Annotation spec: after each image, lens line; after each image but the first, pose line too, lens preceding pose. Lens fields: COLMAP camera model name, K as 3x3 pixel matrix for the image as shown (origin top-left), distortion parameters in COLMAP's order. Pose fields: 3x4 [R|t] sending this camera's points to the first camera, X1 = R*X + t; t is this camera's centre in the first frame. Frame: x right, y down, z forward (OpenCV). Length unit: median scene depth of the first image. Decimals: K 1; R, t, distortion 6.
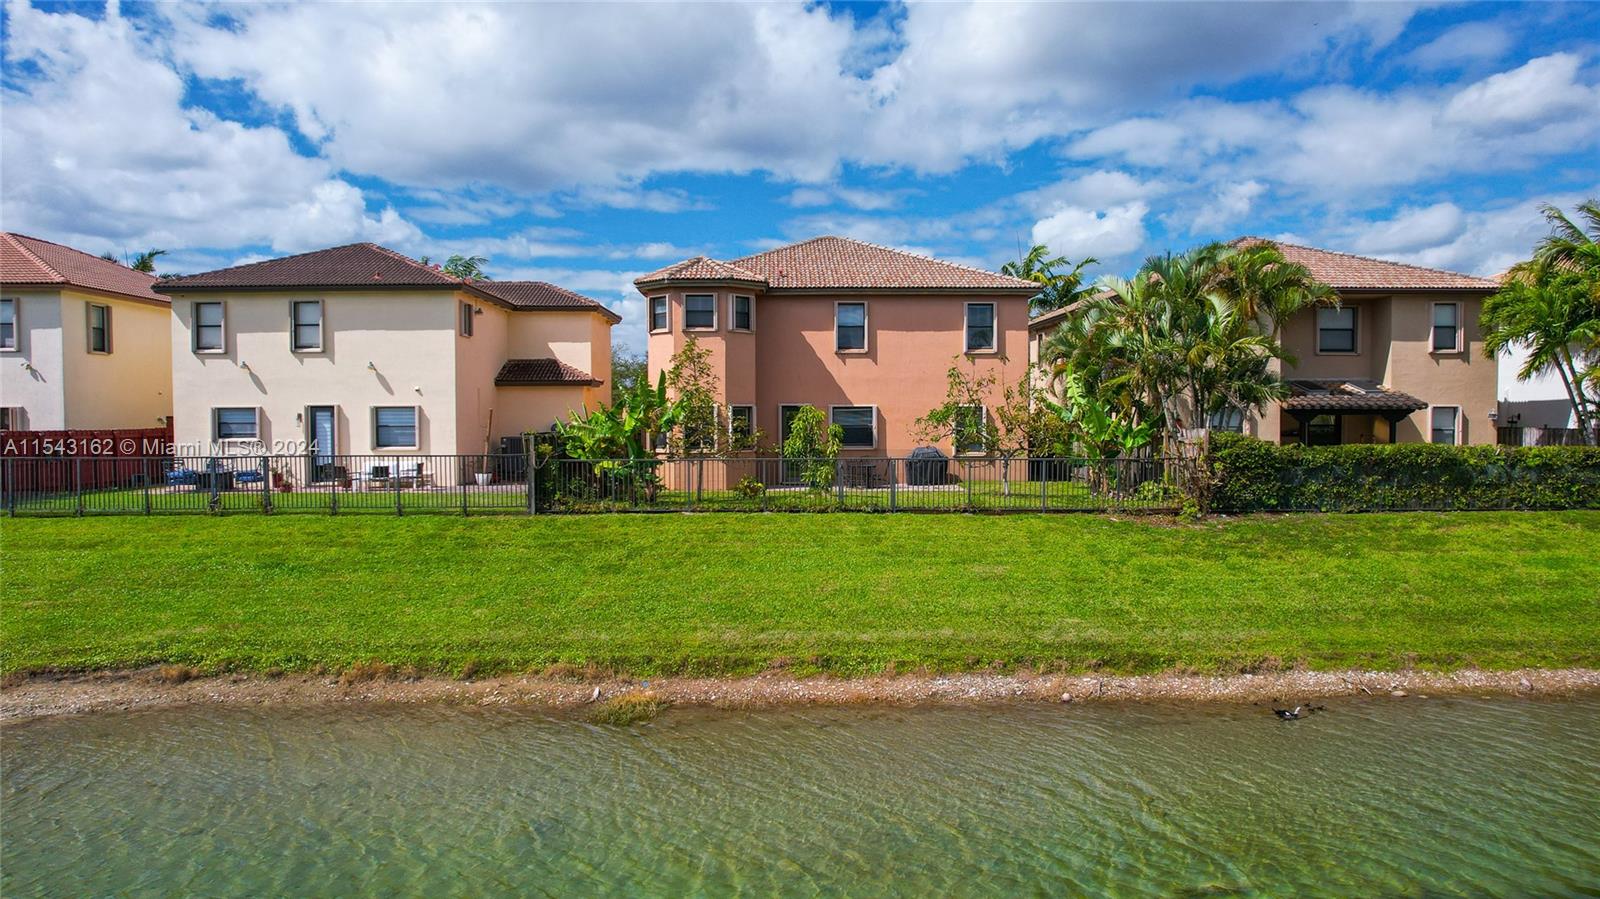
lens RADIAL K [[1049.7, 0, 796.4], [0, 1049.7, 442.1], [0, 0, 1]] dist [-0.069179, 0.059039]
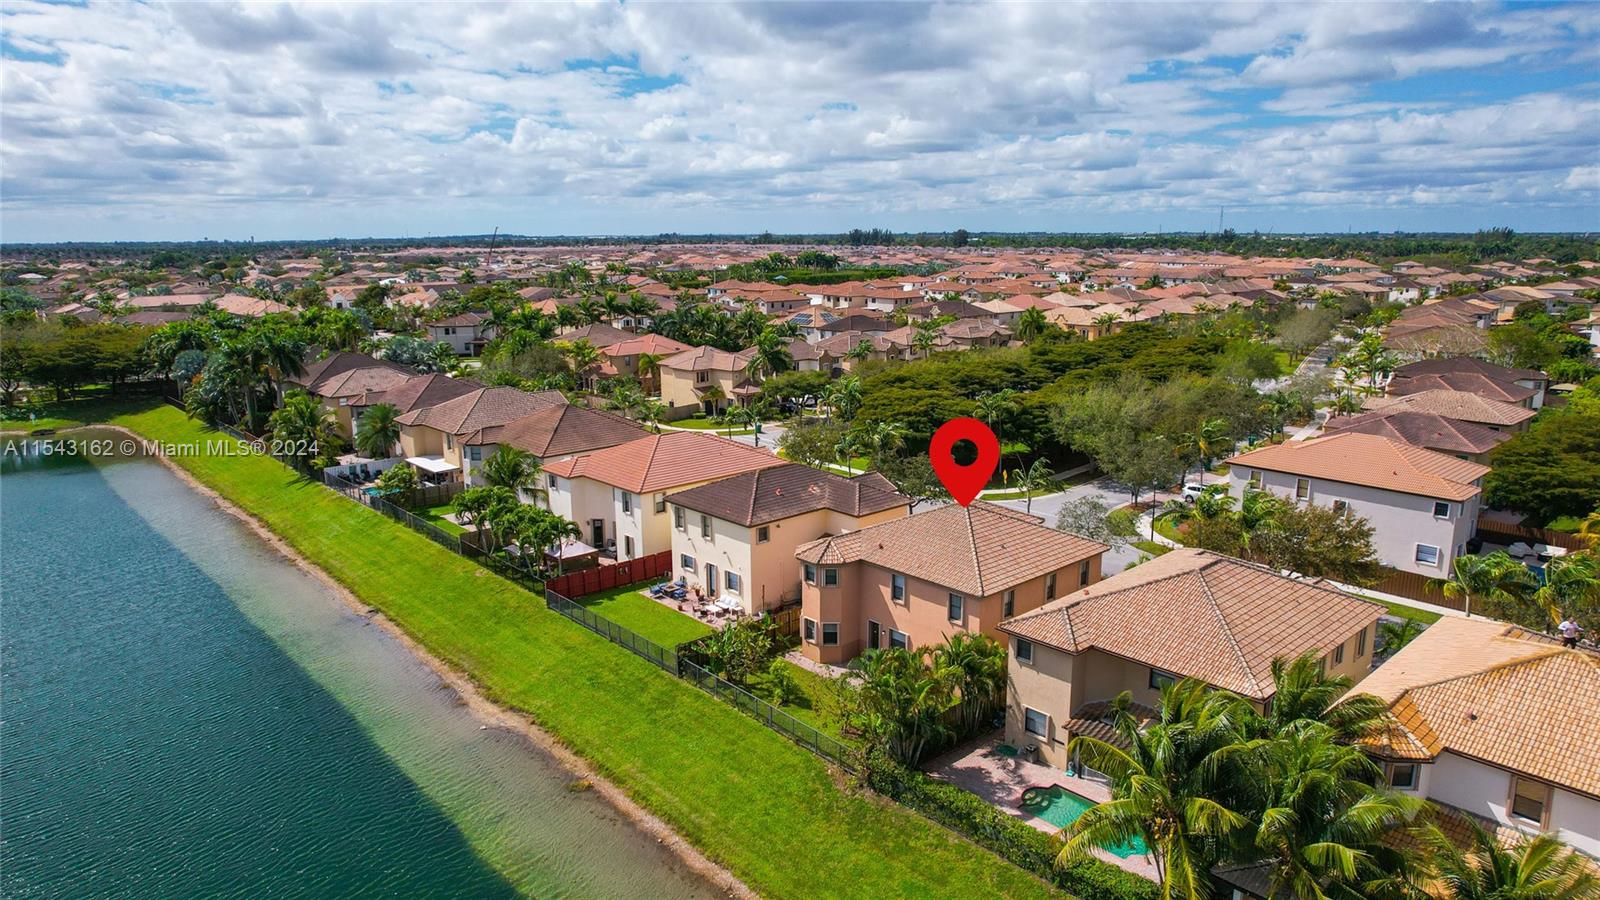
lens RADIAL K [[1020.3, 0, 793.3], [0, 1020.3, 452.1], [0, 0, 1]] dist [-0.074304, 0.067536]
pose [[0.647612, 0.155294, -0.745978, 1.192010], [-0.005284, 0.979903, 0.199404, -0.682583], [0.761952, -0.125195, 0.635417, -0.188908]]
